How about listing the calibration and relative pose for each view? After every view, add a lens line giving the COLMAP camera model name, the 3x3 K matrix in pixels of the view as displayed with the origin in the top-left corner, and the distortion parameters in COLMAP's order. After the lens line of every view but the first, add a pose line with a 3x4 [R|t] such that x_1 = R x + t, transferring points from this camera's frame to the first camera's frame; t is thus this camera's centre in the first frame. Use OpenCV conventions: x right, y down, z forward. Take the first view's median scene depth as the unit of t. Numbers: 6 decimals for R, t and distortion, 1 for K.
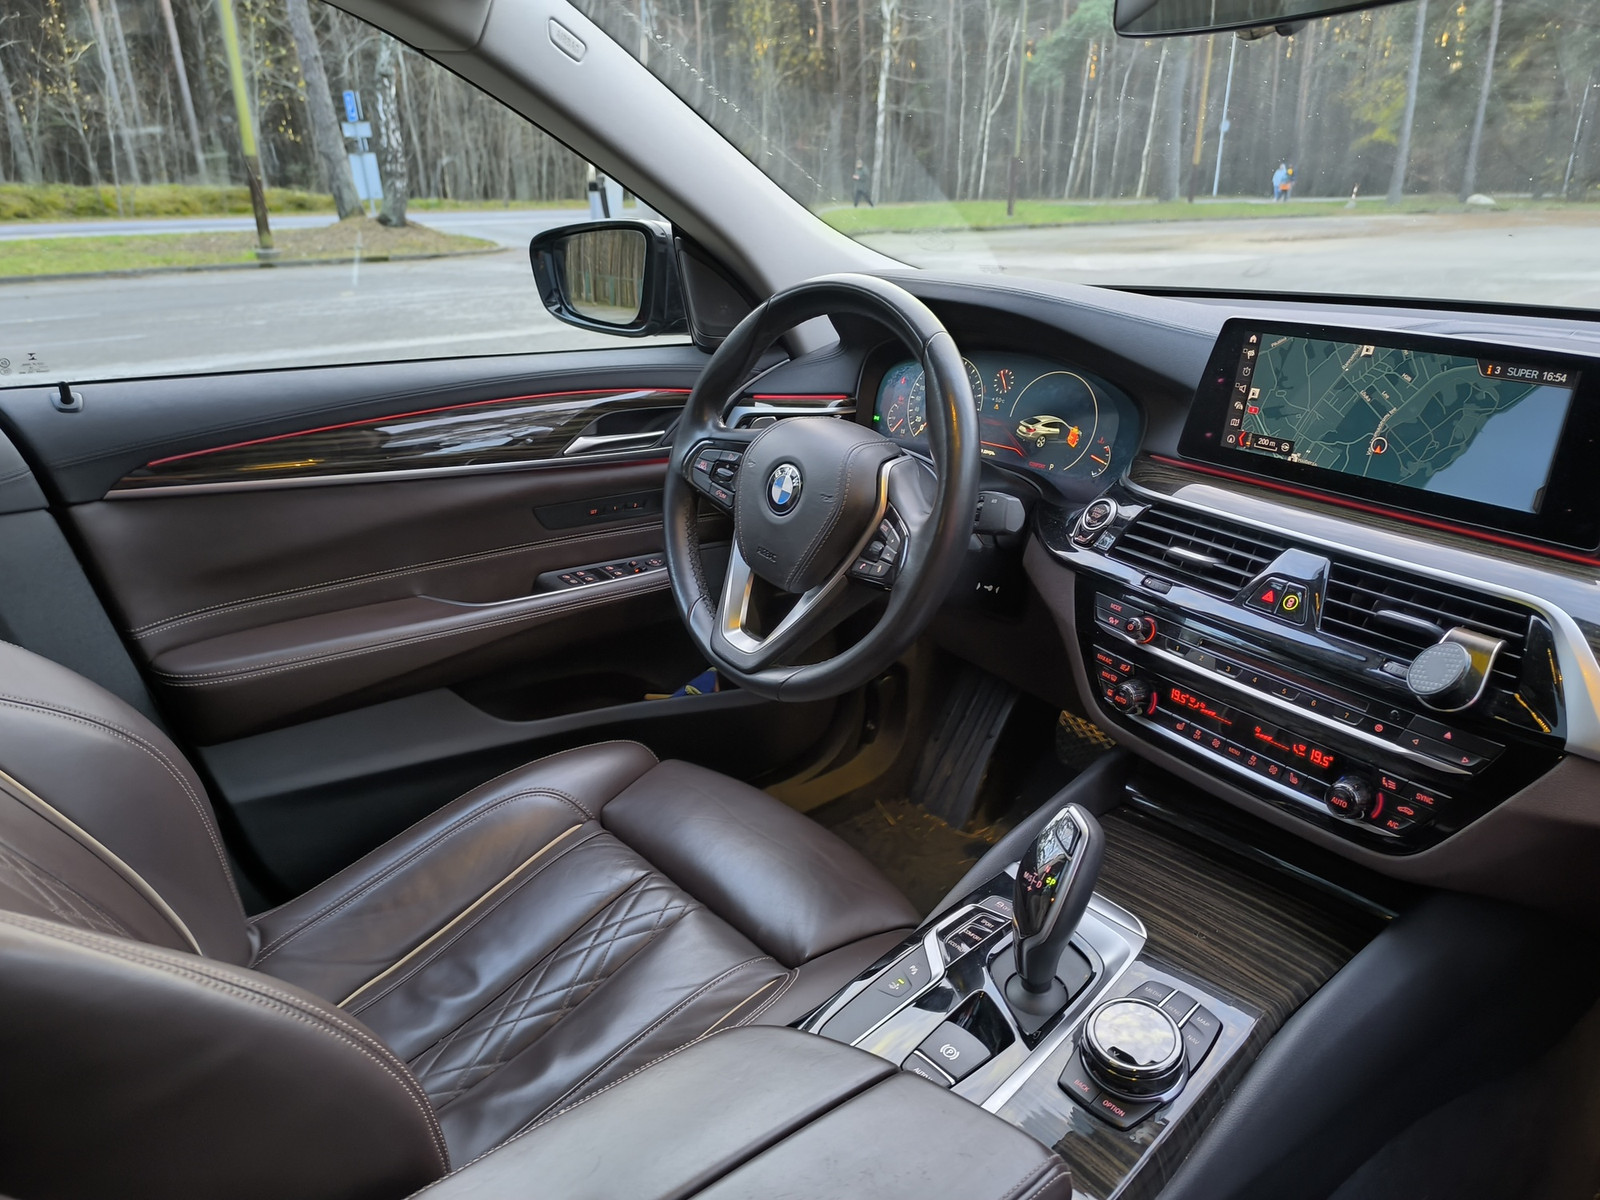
lens RADIAL K [[1105.9, 0, 804.8], [0, 1105.9, 603.4], [0, 0, 1]] dist [0.036608, -0.042807]
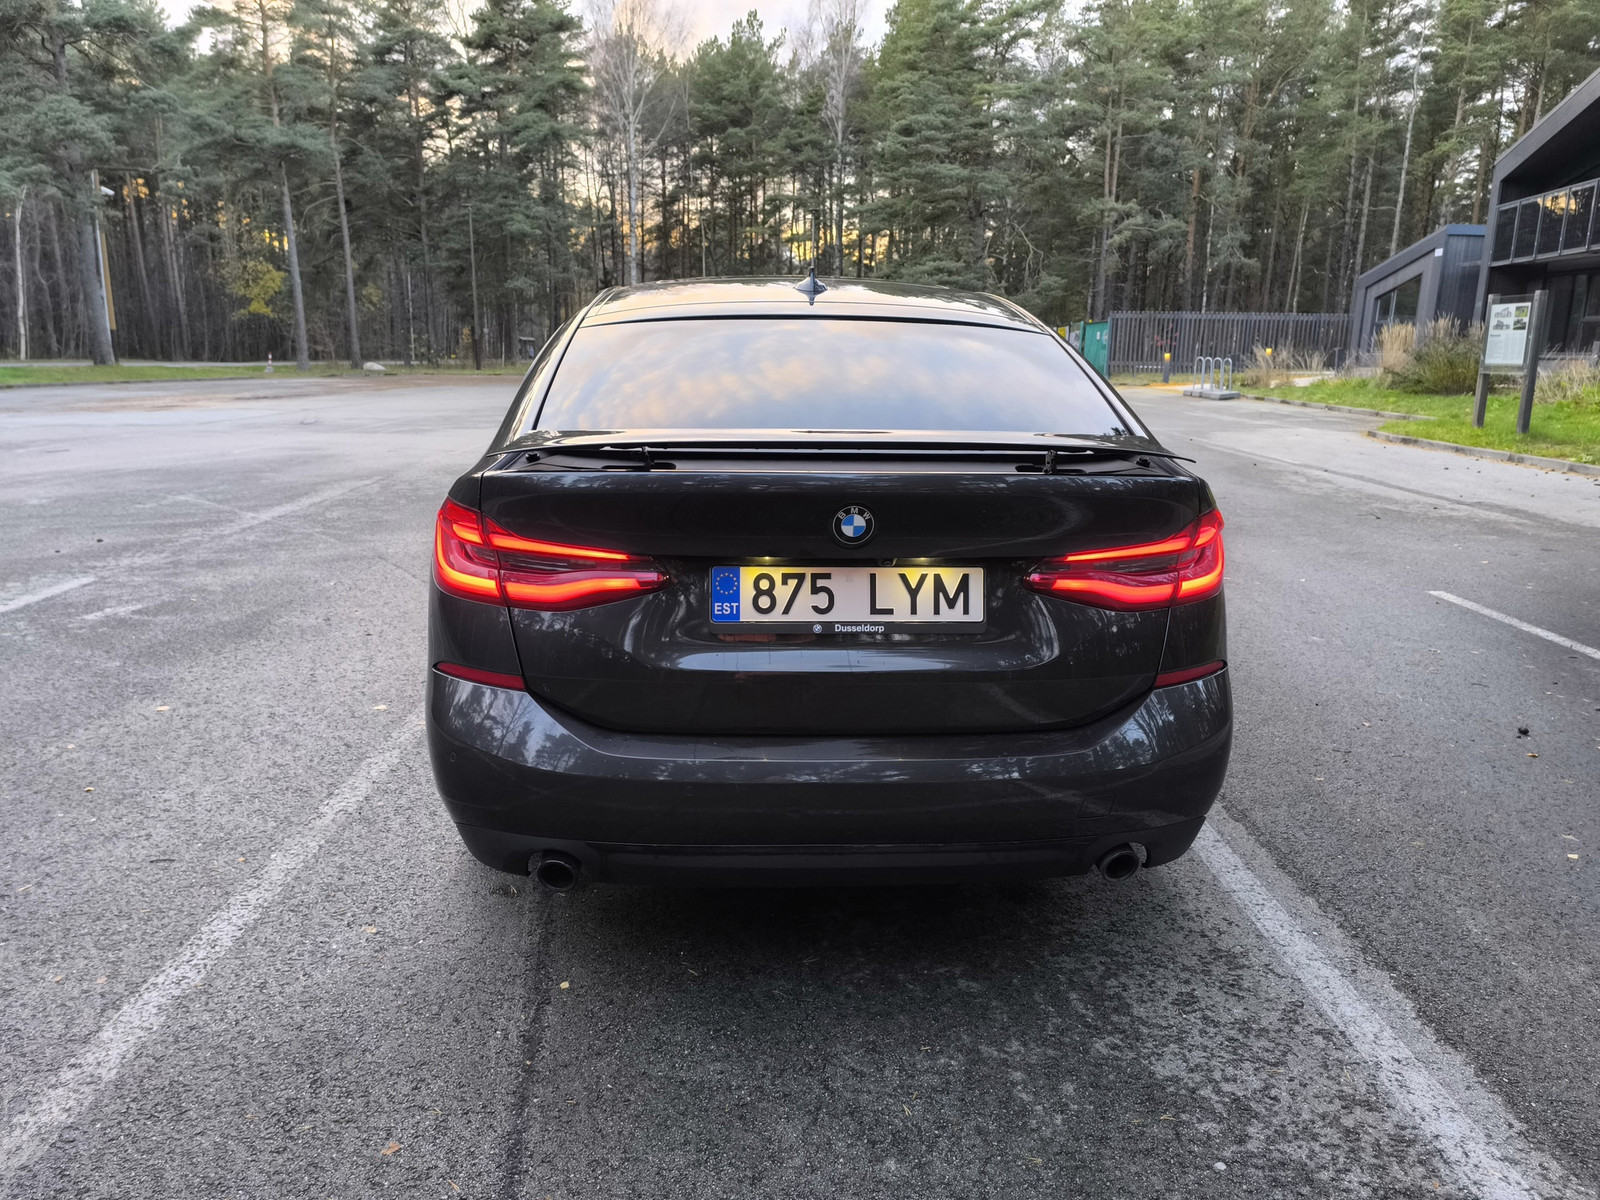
lens RADIAL K [[1105.9, 0, 804.8], [0, 1105.9, 603.4], [0, 0, 1]] dist [0.036608, -0.042807]
pose [[0.597431, -0.159198, 0.785960, -0.098597], [0.263496, 0.964648, -0.004899, 0.018328], [-0.757395, 0.210024, 0.618258, -0.053793]]
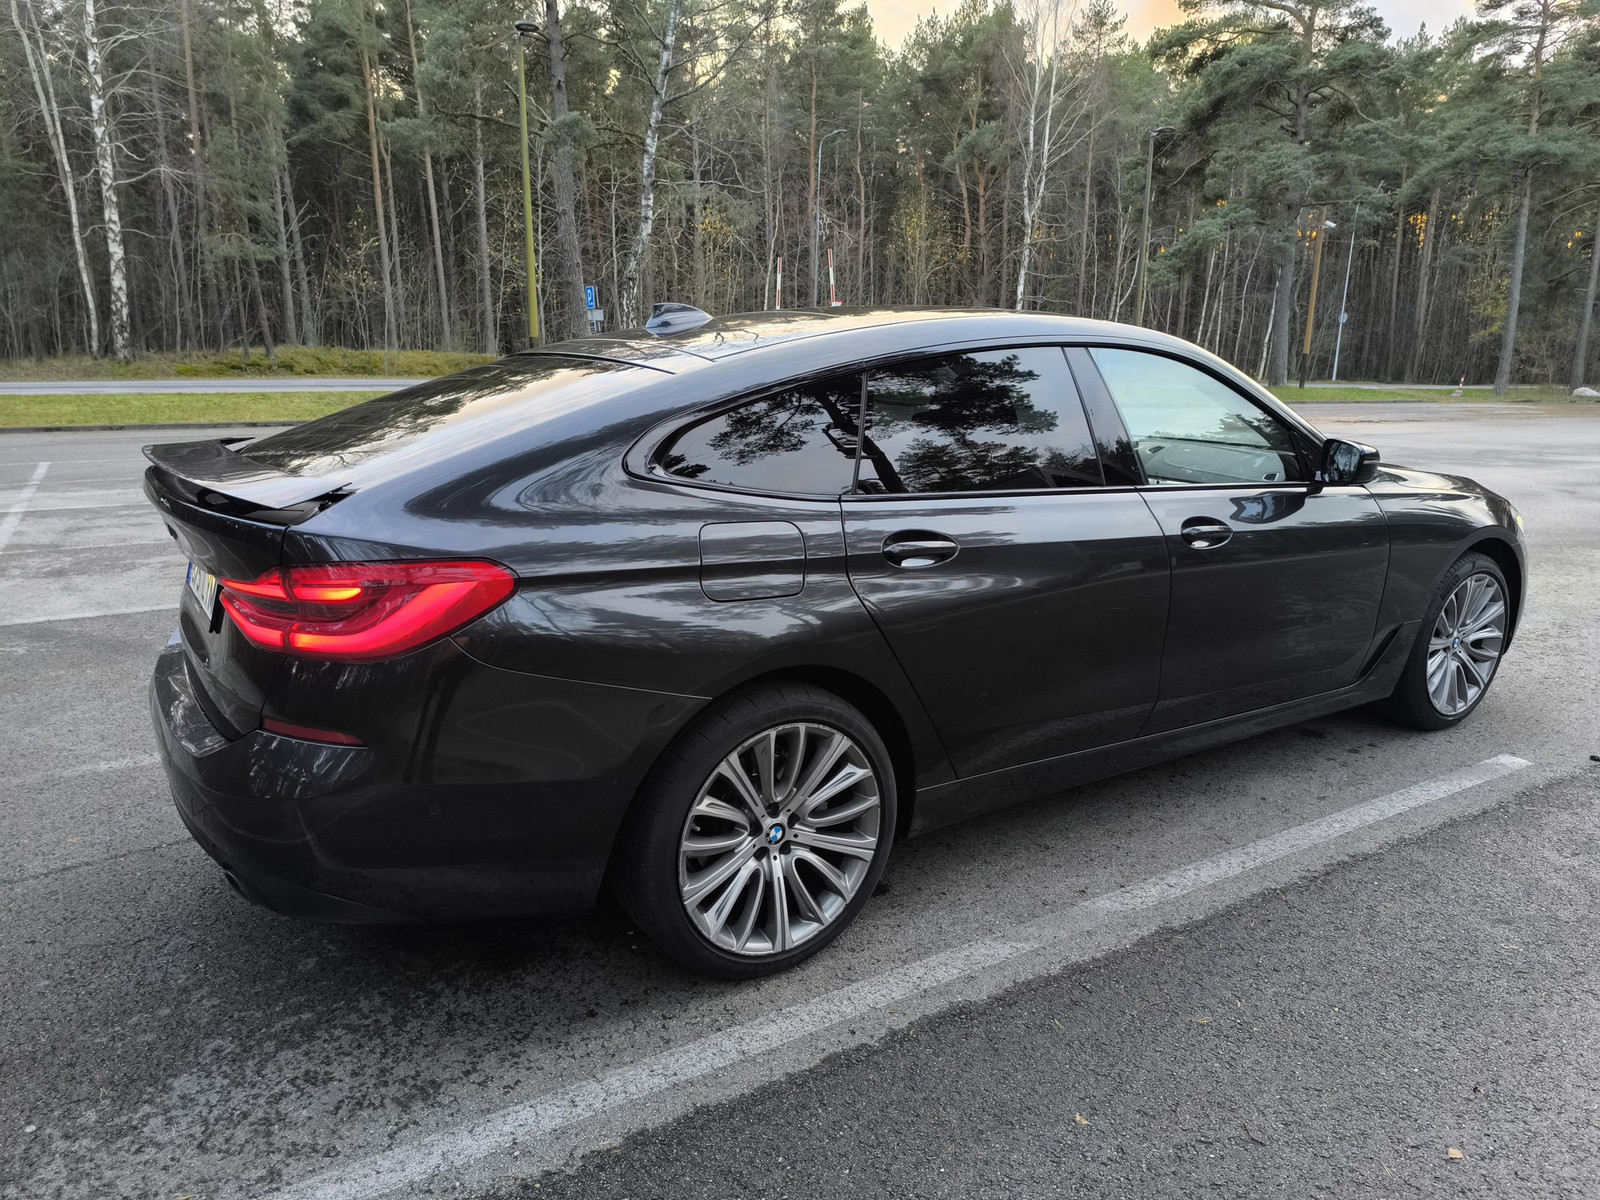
lens RADIAL K [[1105.9, 0, 804.8], [0, 1105.9, 603.4], [0, 0, 1]] dist [0.036608, -0.042807]
pose [[0.992410, 0.049031, -0.112775, -0.005416], [-0.064252, 0.988683, -0.135563, 0.027038], [0.104852, 0.141780, 0.984329, -0.086810]]
